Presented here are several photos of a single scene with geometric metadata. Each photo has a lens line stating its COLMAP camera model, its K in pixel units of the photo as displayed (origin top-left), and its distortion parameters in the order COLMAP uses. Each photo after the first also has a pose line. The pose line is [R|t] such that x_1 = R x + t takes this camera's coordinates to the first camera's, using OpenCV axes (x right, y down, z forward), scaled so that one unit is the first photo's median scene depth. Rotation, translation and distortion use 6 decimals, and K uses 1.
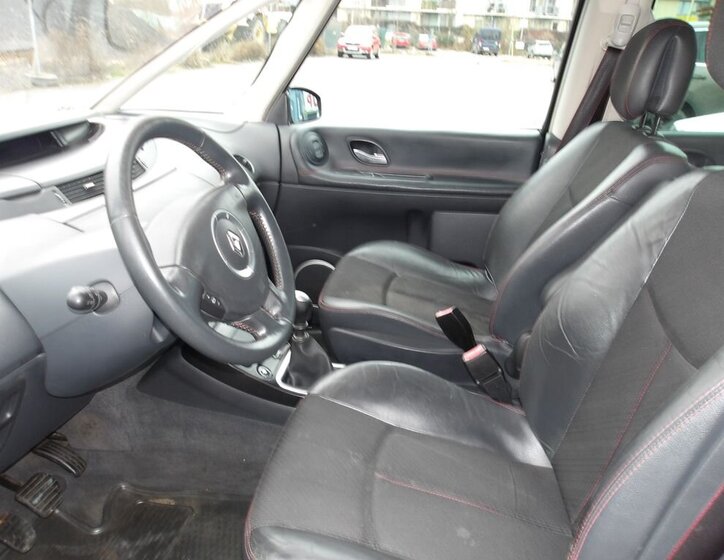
lens RADIAL K [[633.5, 0, 373.4], [0, 633.5, 294.6], [0, 0, 1]] dist [-0.025636, -0.005428]
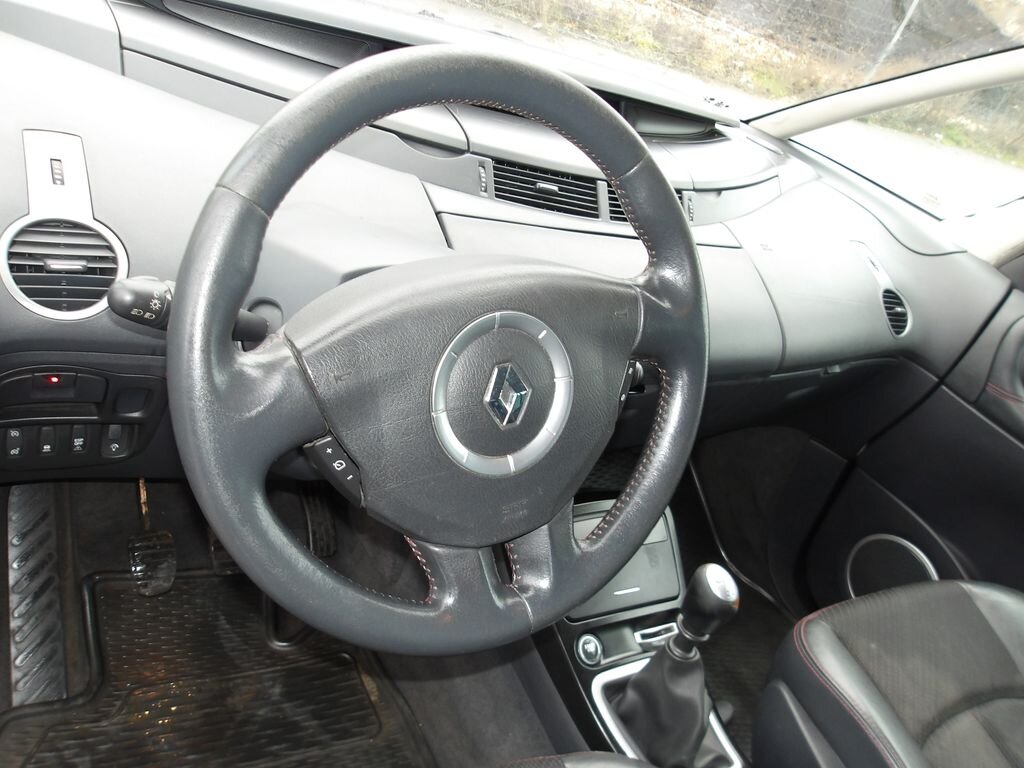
lens RADIAL K [[858.1, 0, 521.0], [0, 858.1, 383.4], [0, 0, 1]] dist [-0.002425, 0.005211]
pose [[0.580895, 0.546652, -0.603102, 0.077076], [-0.577058, 0.799128, 0.168519, -0.107386], [0.574077, 0.250133, 0.779660, 0.302769]]
